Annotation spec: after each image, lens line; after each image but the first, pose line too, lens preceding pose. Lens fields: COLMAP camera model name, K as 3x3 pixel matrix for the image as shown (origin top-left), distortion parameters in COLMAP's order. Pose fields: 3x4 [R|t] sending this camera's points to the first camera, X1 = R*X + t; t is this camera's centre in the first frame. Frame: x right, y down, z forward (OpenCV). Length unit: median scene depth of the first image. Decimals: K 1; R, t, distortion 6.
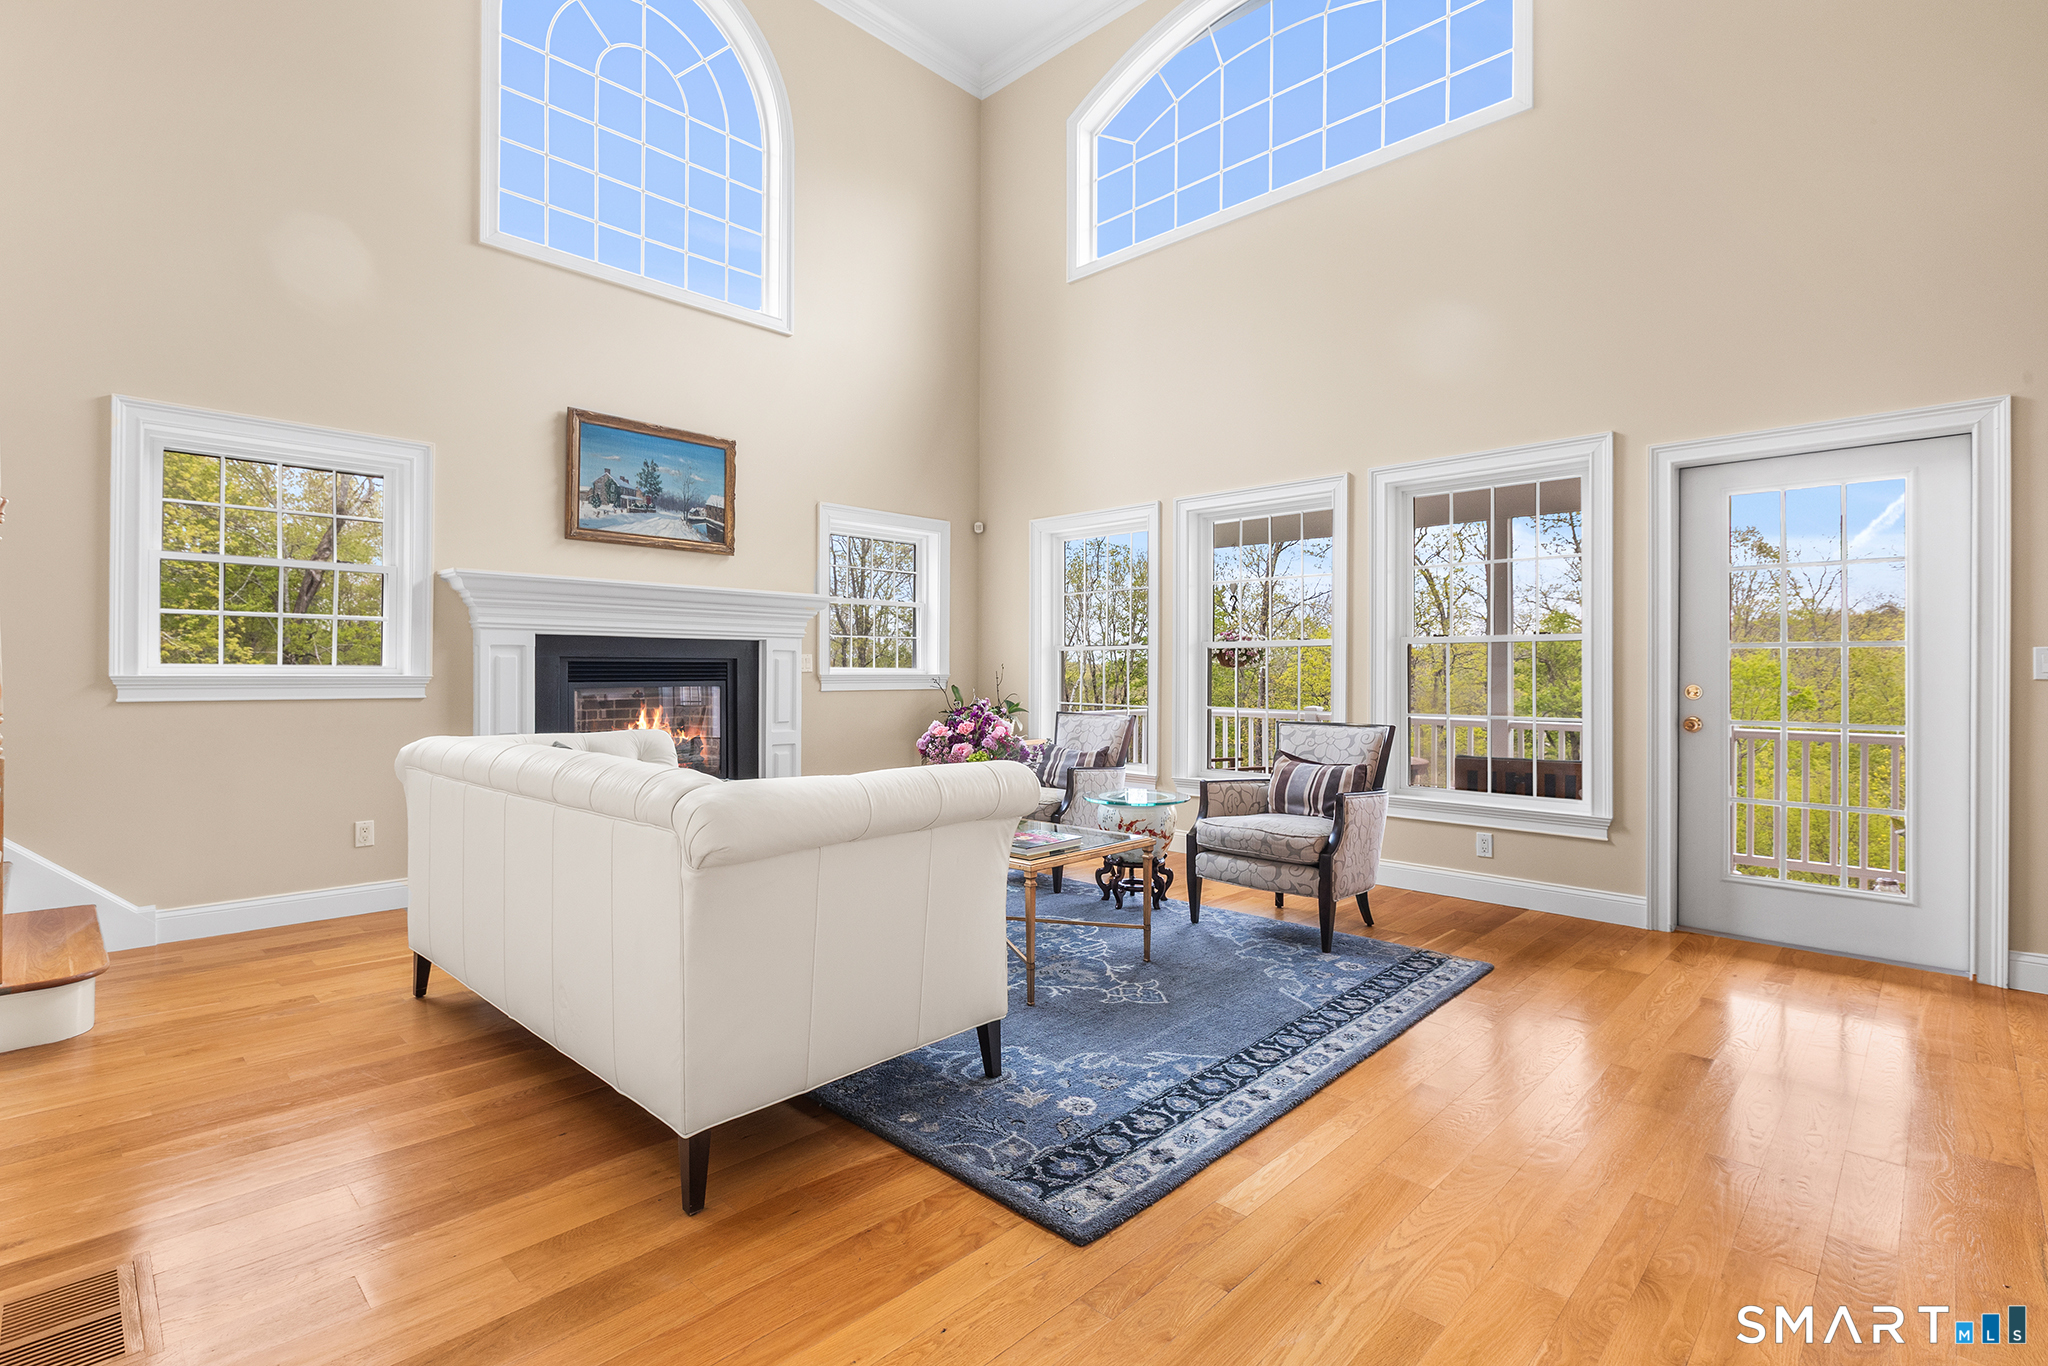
lens RADIAL K [[948.2, 0, 1011.2], [0, 948.2, 672.5], [0, 0, 1]] dist [0.000403, -0.000056]
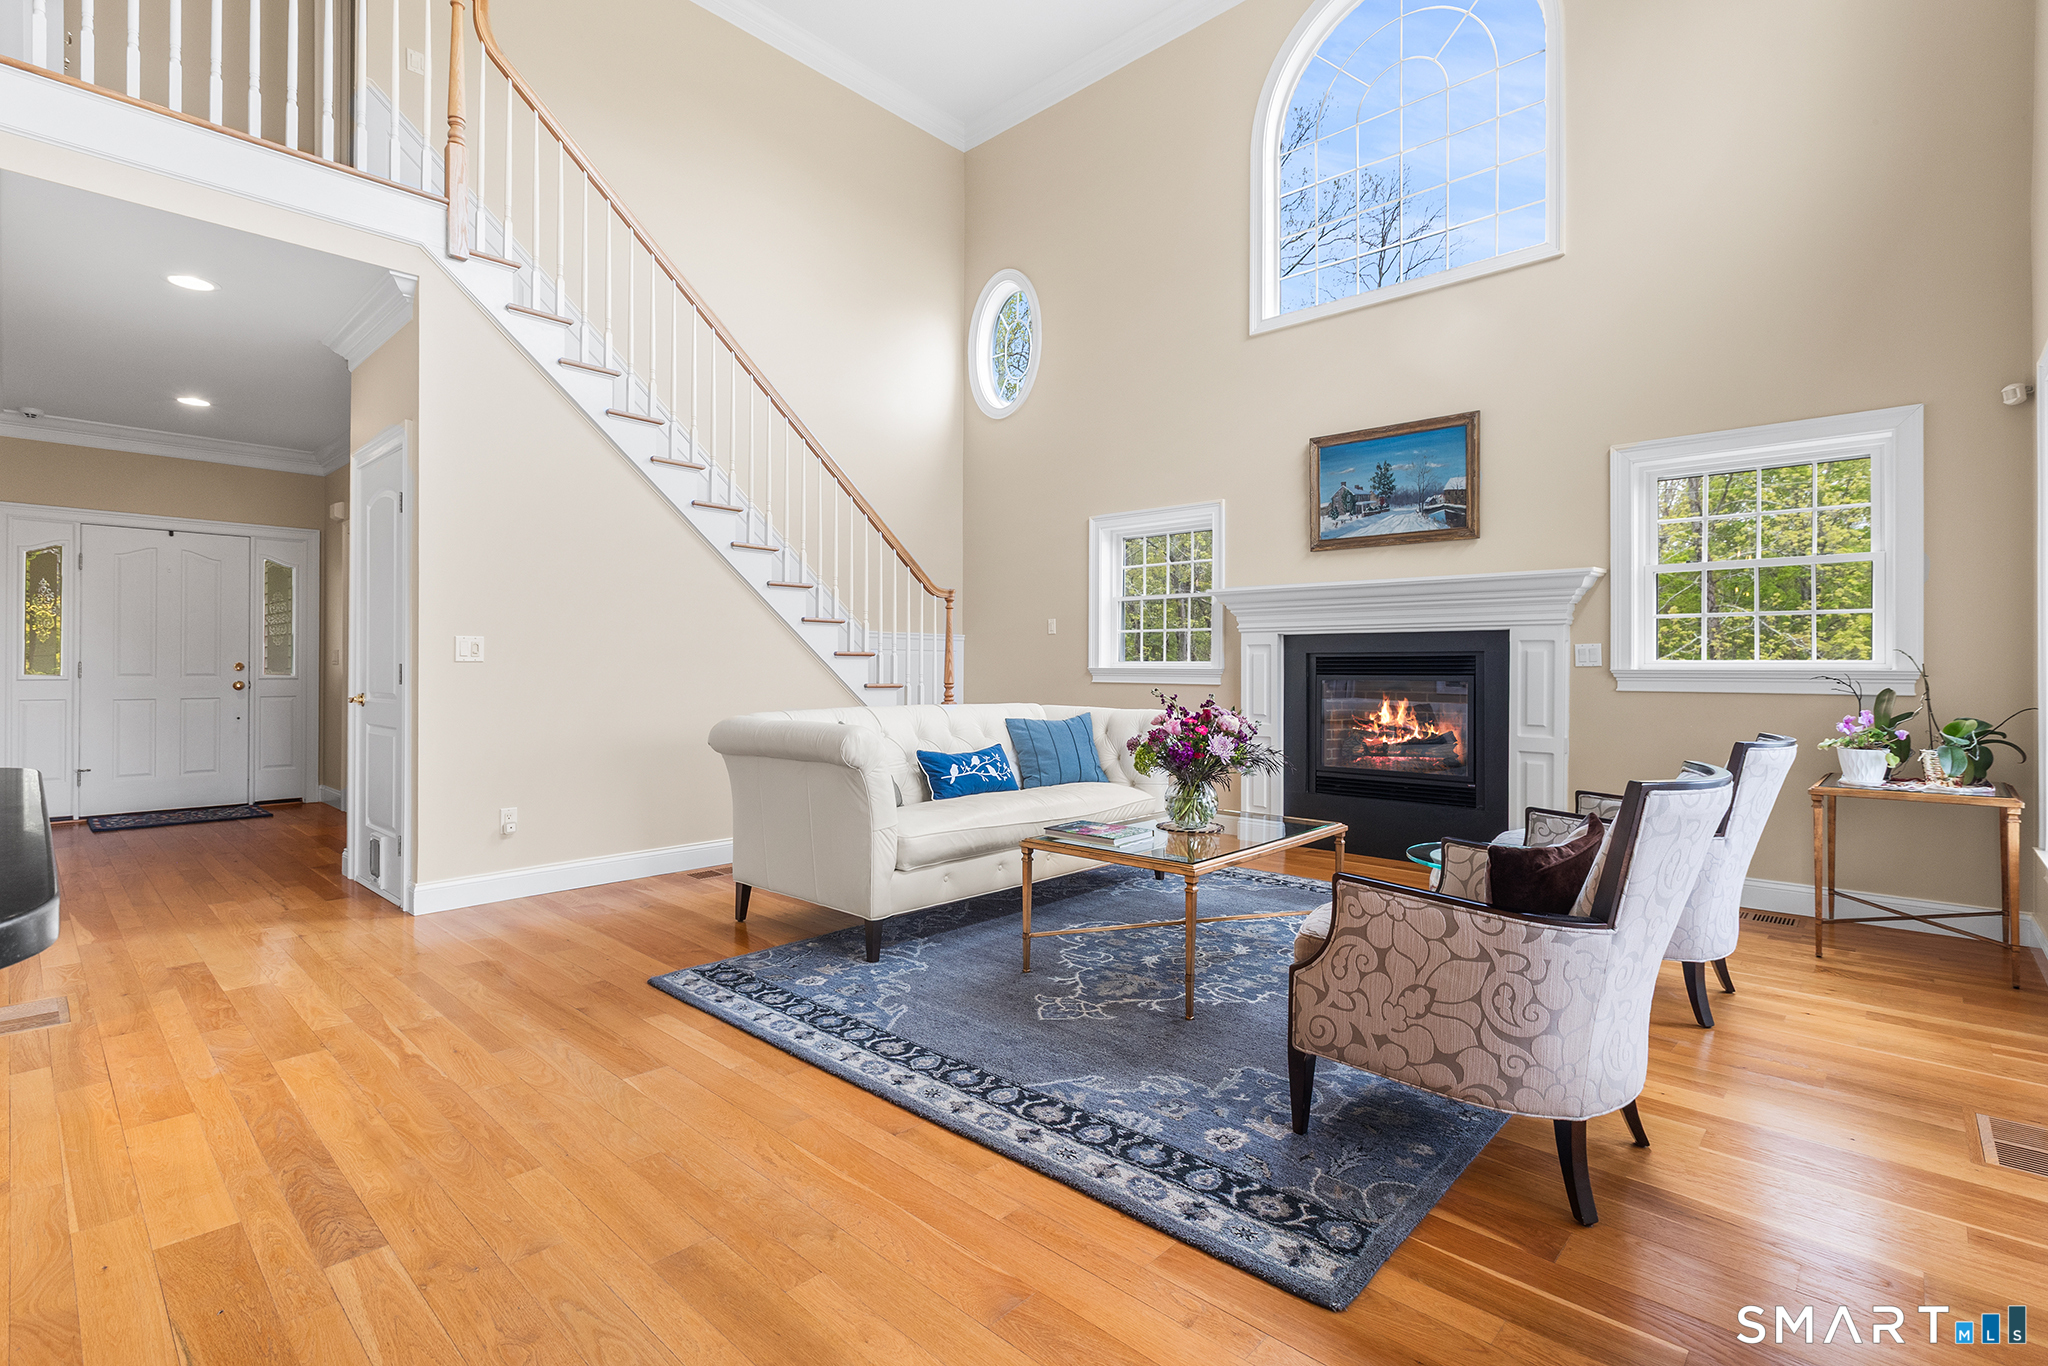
lens RADIAL K [[948.2, 0, 1011.2], [0, 948.2, 672.5], [0, 0, 1]] dist [0.000403, -0.000056]
pose [[0.022097, 0.002990, -0.999751, 1.042547], [-0.003674, 0.999989, 0.002909, 0.008344], [0.999749, 0.003609, 0.022108, 0.914664]]
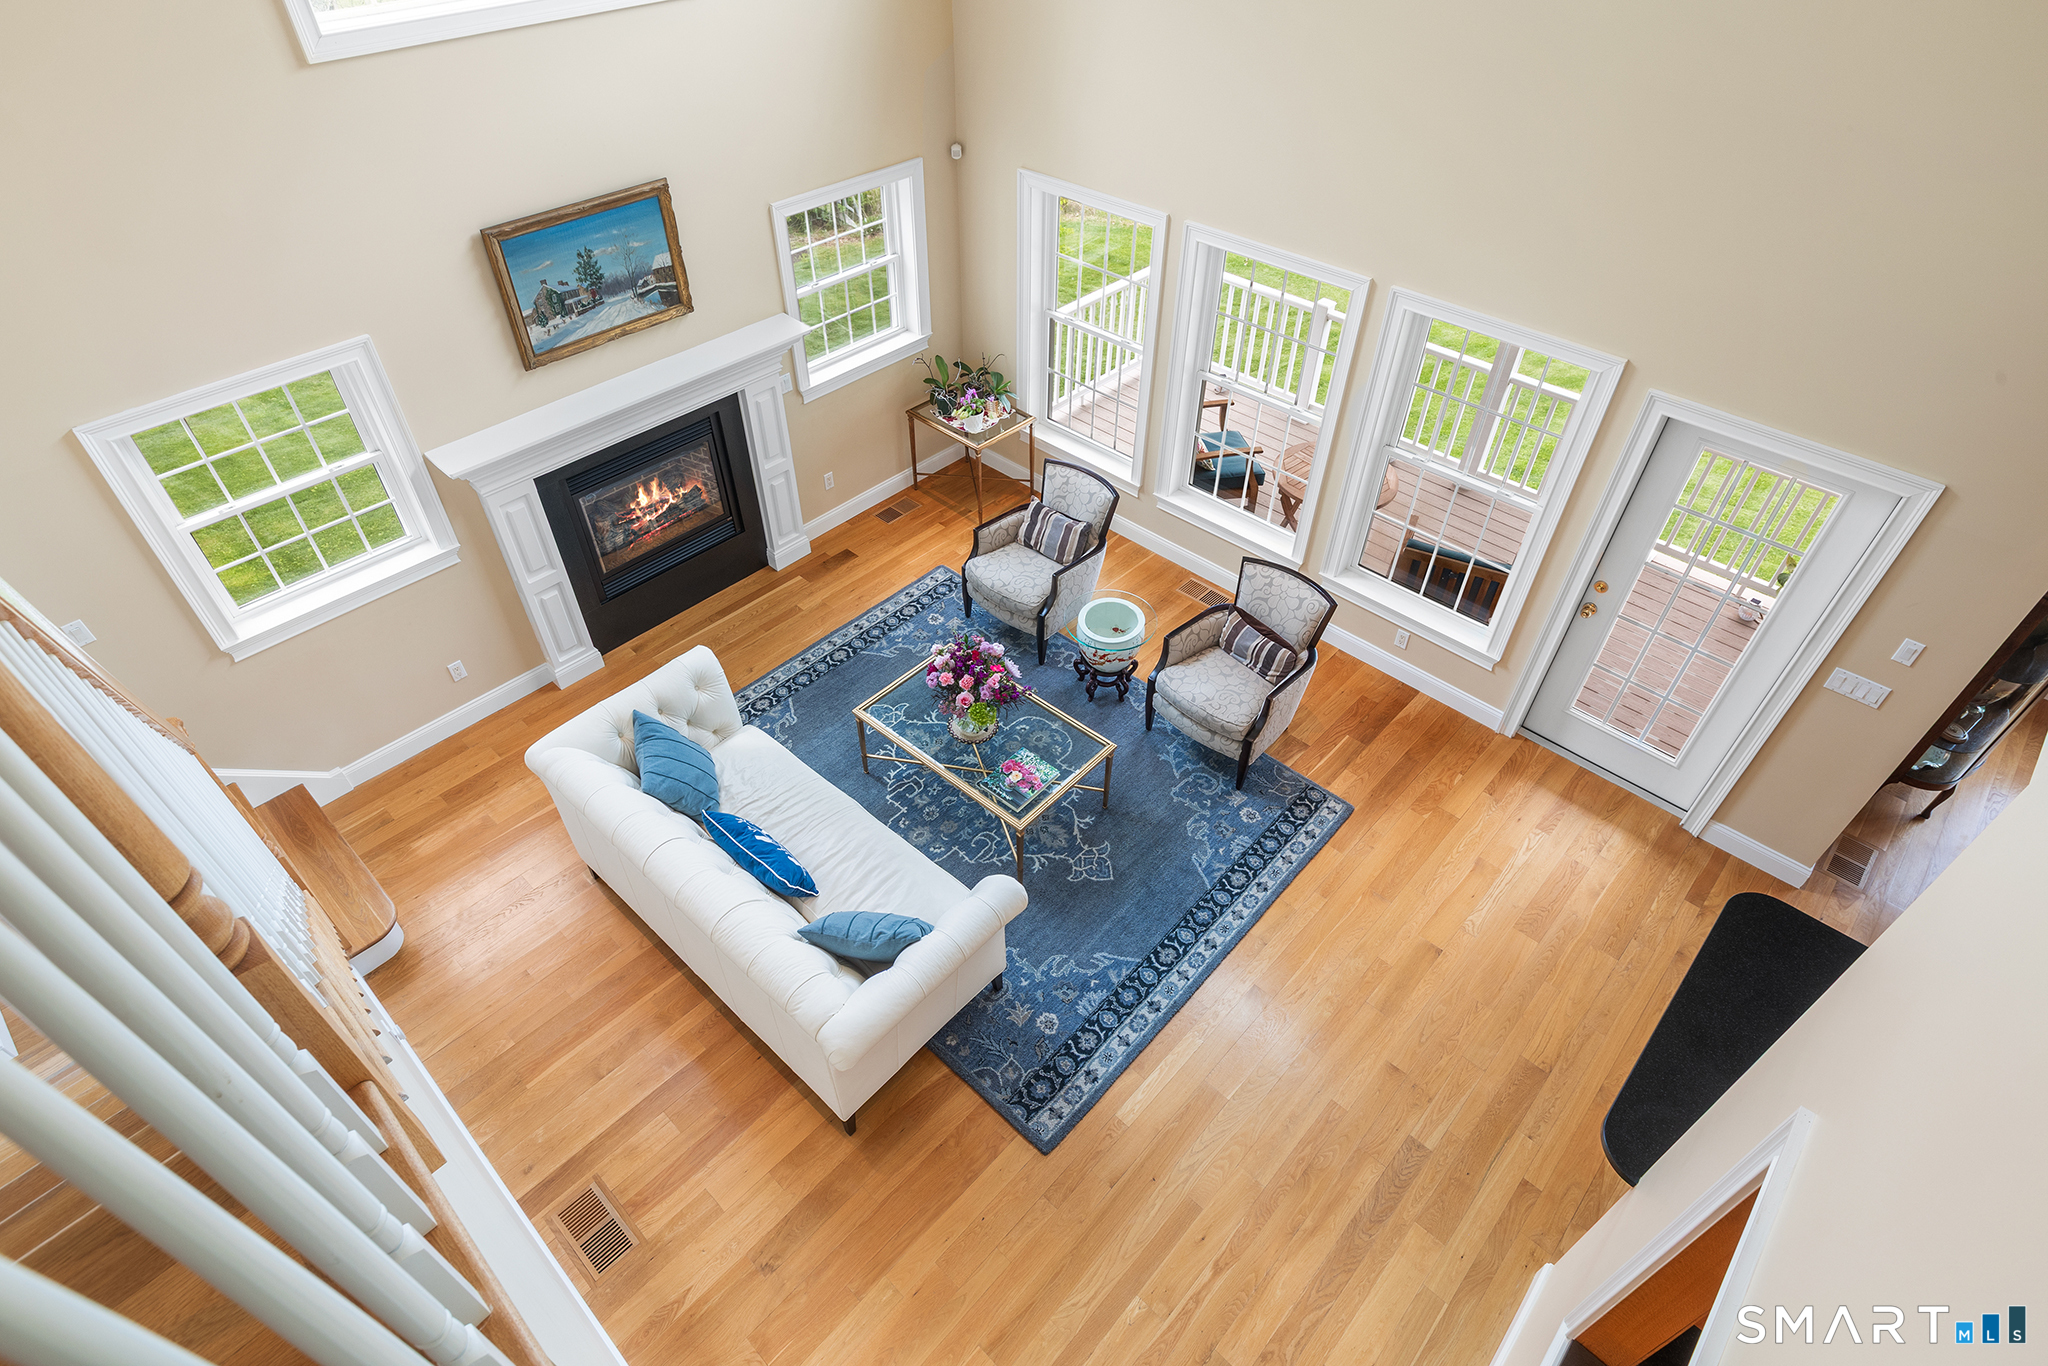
lens RADIAL K [[1061.5, 0, 1024.0], [0, 1061.5, 683.0], [0, 0, 1]] dist [-0.000702, -0.000787]
pose [[0.999673, -0.014910, 0.020760, -0.003144], [-0.003425, 0.726734, 0.686911, -0.969436], [-0.025329, -0.686757, 0.726445, 0.013310]]
